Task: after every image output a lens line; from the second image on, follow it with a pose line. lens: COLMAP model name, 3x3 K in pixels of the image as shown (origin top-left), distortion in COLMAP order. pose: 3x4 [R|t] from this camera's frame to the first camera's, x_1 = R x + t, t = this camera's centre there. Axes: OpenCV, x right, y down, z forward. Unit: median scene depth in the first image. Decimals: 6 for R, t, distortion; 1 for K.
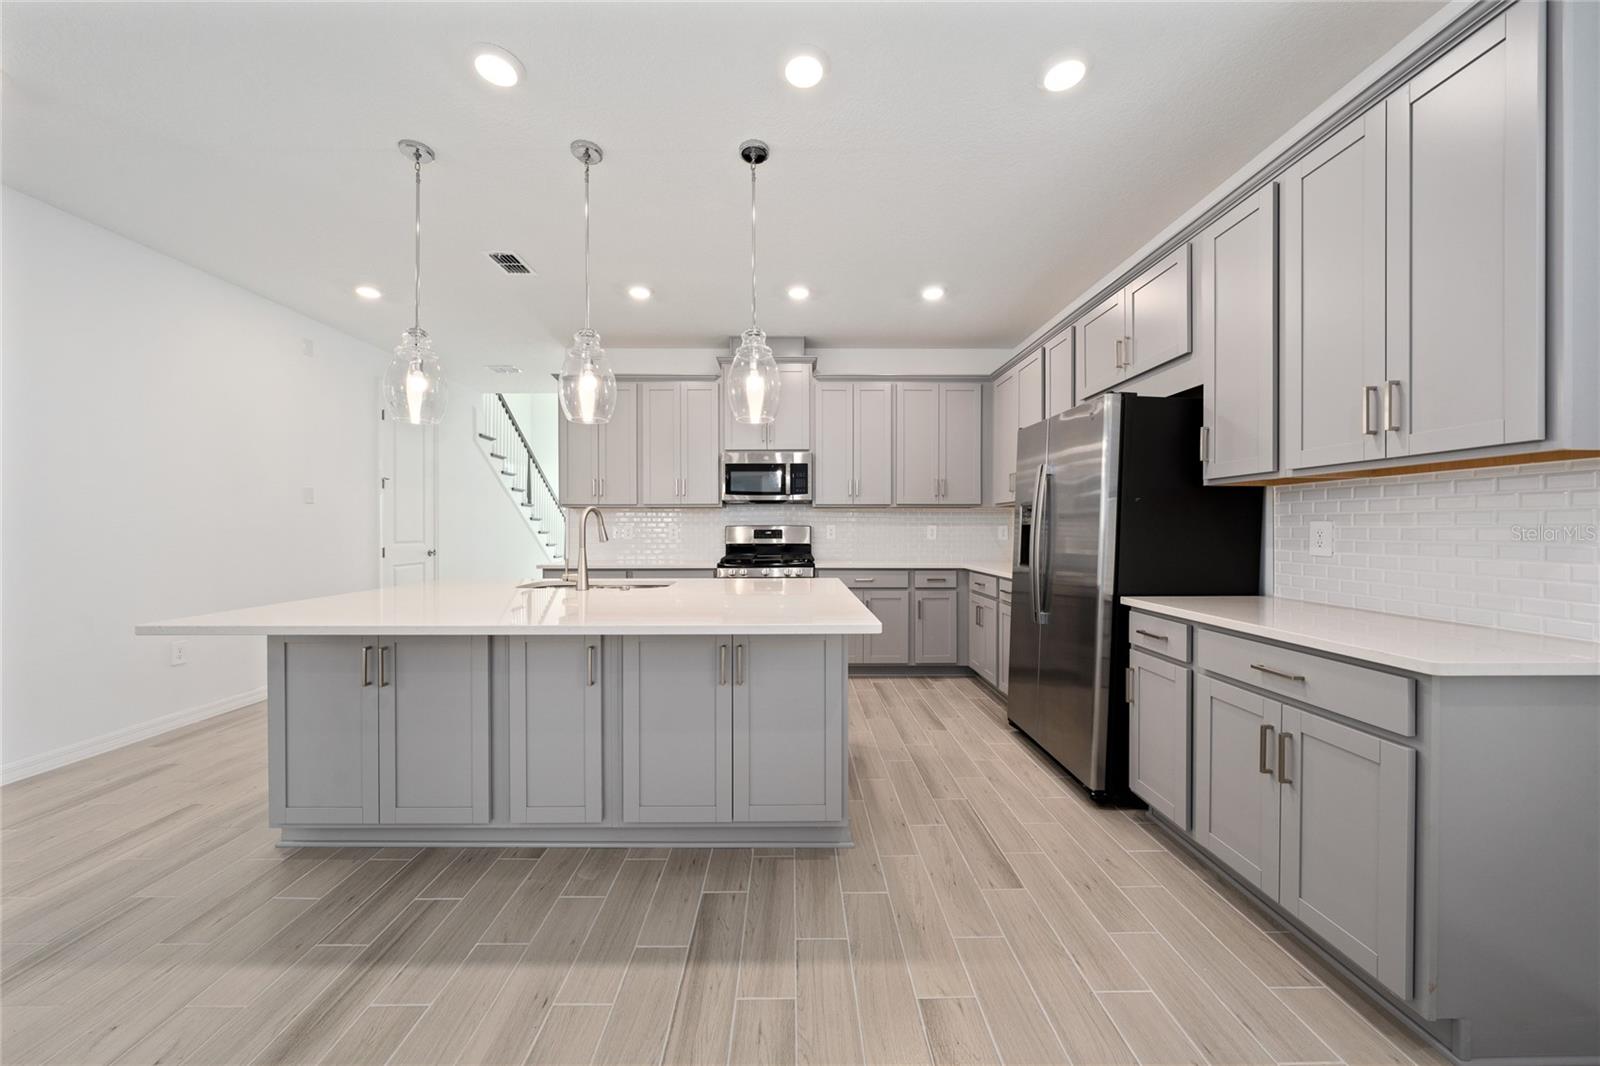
lens RADIAL K [[546.5, 0, 788.0], [0, 546.5, 534.6], [0, 0, 1]] dist [-0.001539, 0.000097]
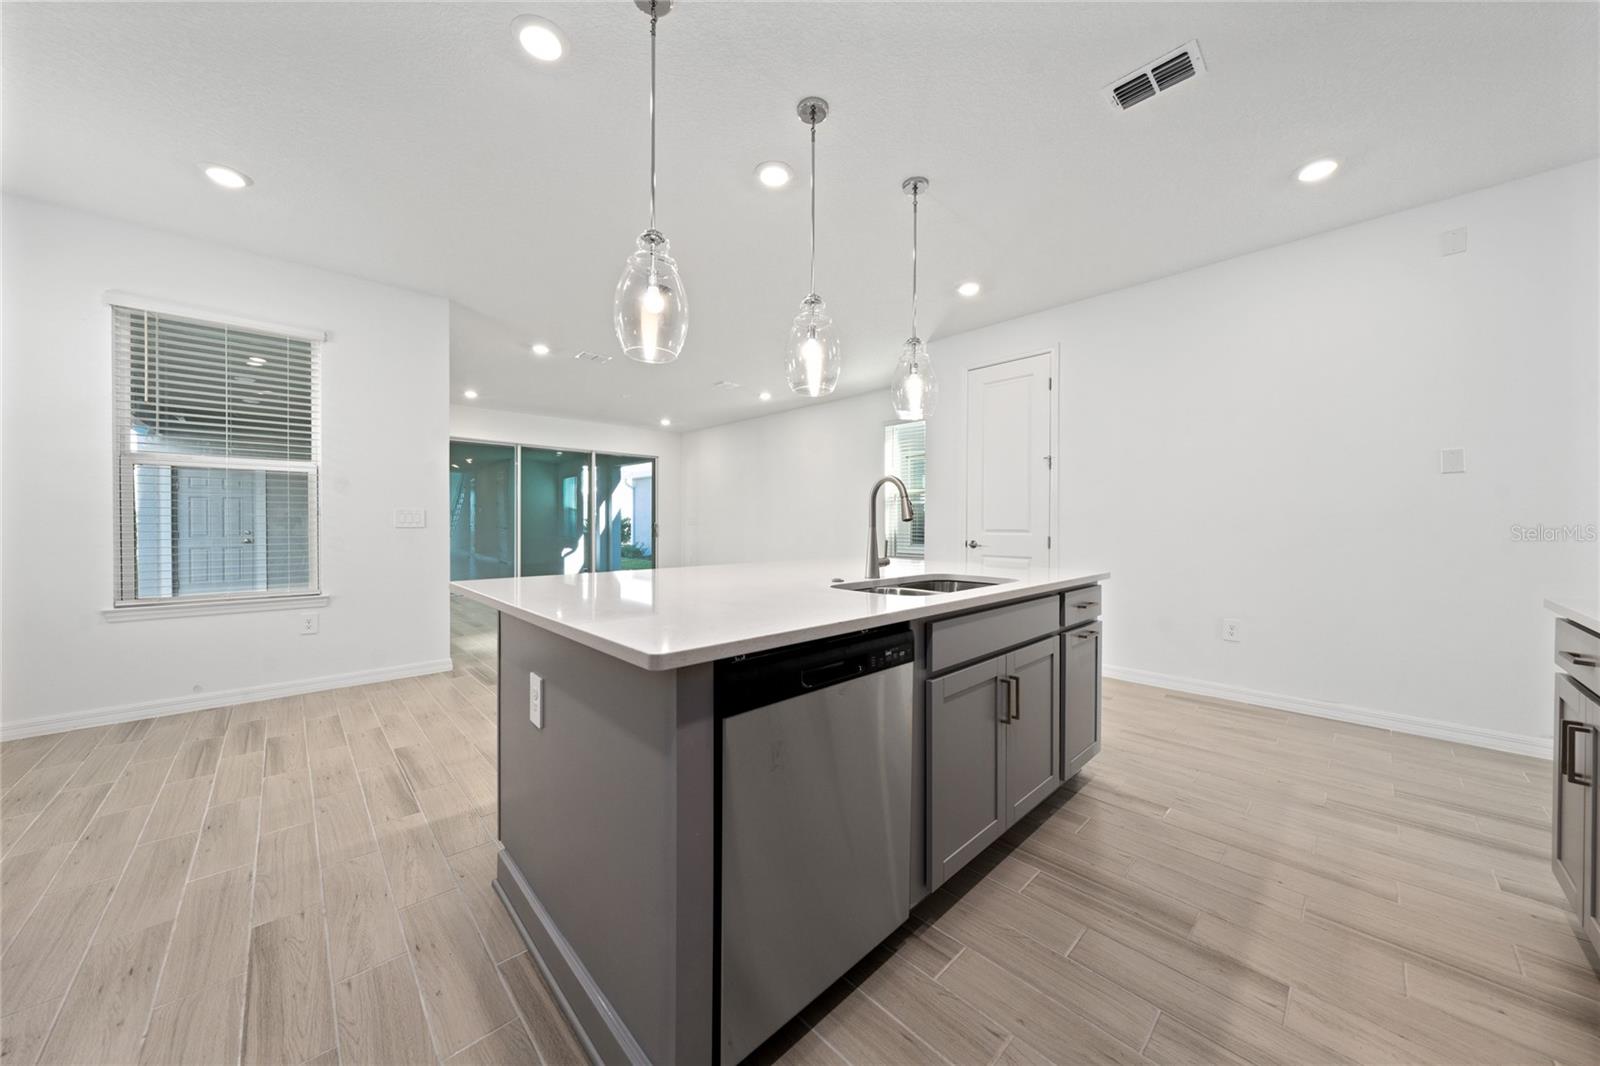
lens RADIAL K [[546.5, 0, 805.0], [0, 546.5, 529.2], [0, 0, 1]] dist [-0.001539, 0.000097]
pose [[-0.716385, 0.009922, -0.697635, 0.292870], [-0.008858, 0.999689, 0.023315, 0.005991], [0.697649, 0.022882, -0.716074, 1.582629]]
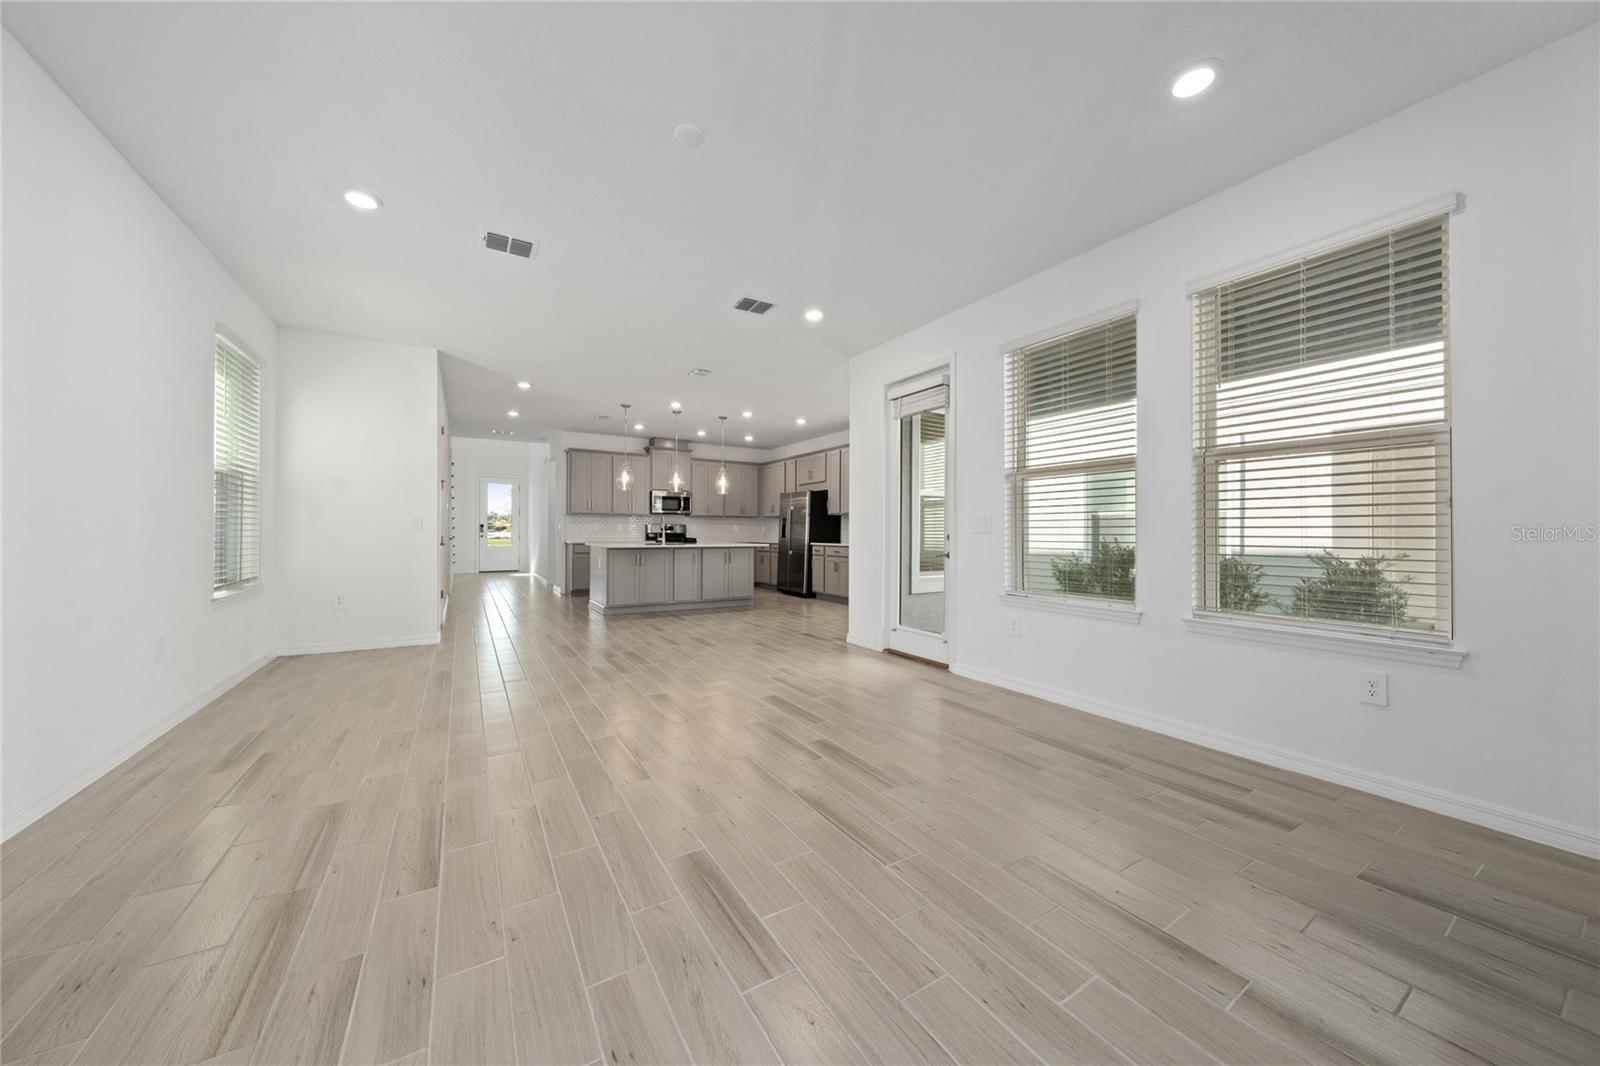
lens RADIAL K [[546.5, 0, 800.7], [0, 546.5, 531.2], [0, 0, 1]] dist [-0.001539, 0.000097]
pose [[0.852133, 0.005621, 0.523296, -1.373374], [0.001803, 0.999905, -0.013677, 0.076265], [-0.523323, 0.012599, 0.852041, -2.105752]]
